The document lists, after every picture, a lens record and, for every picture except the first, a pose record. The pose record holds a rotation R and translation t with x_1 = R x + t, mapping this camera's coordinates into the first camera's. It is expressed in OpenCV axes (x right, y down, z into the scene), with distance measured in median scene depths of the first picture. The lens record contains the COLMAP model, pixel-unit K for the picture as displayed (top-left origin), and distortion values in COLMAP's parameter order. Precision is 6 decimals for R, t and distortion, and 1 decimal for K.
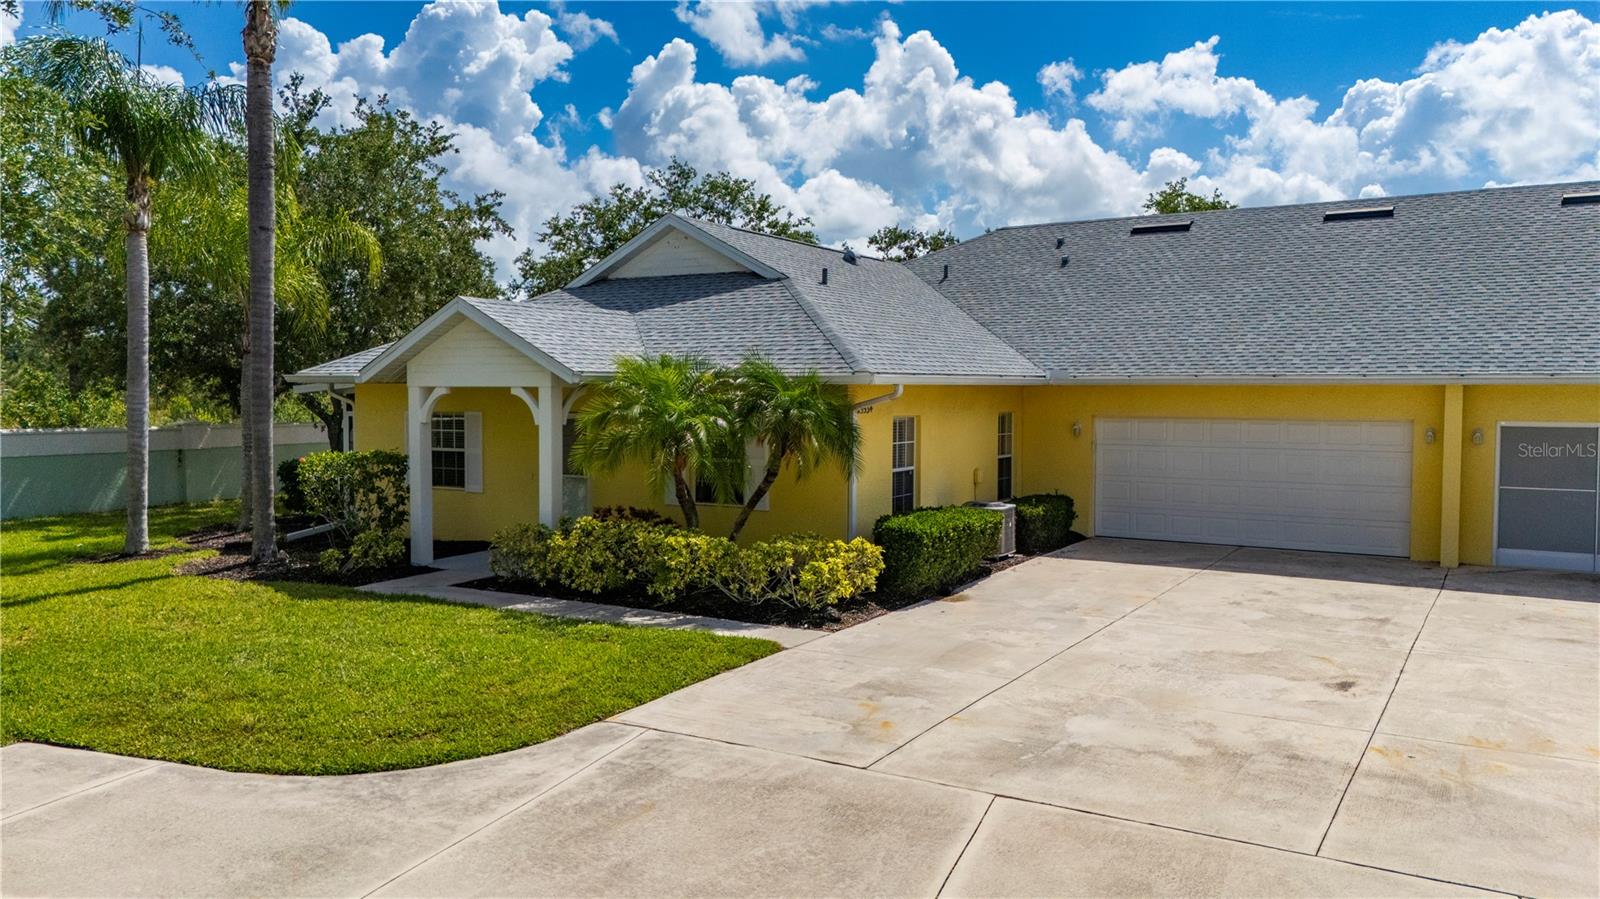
lens RADIAL K [[1178.7, 0, 800.0], [0, 1178.7, 449.5], [0, 0, 1]] dist [0.071465, -0.073289]
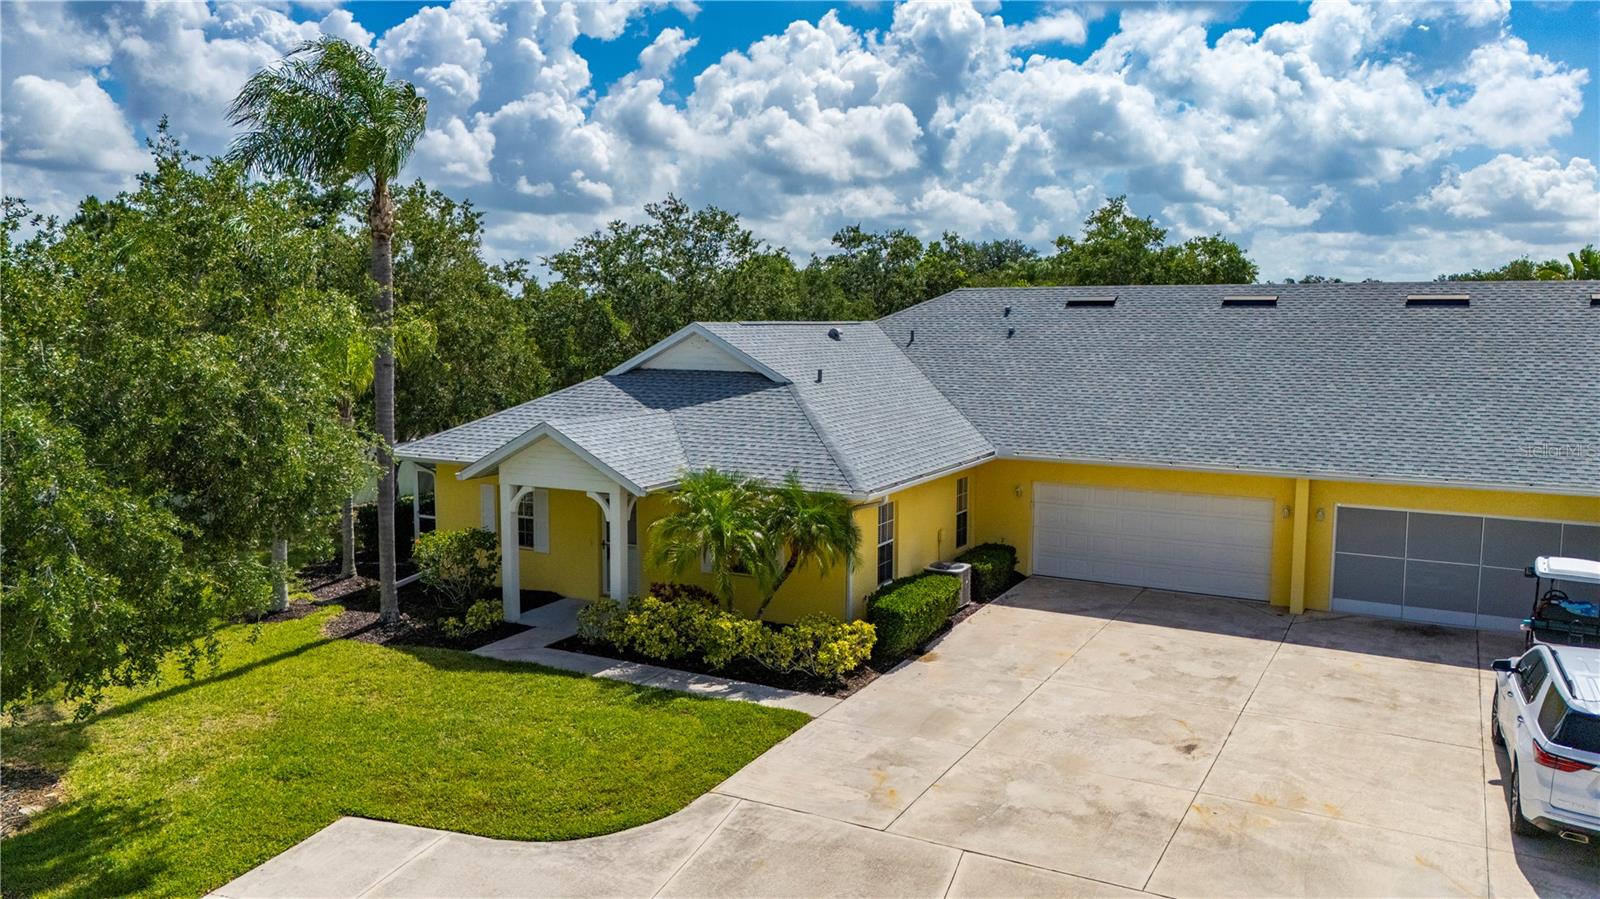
lens RADIAL K [[1174.0, 0, 800.0], [0, 1174.0, 449.5], [0, 0, 1]] dist [0.100675, -0.184901]
pose [[0.999137, -0.003851, 0.041347, -0.082200], [0.001189, 0.997936, 0.064205, -0.235826], [-0.041509, -0.064100, 0.997080, -0.385656]]
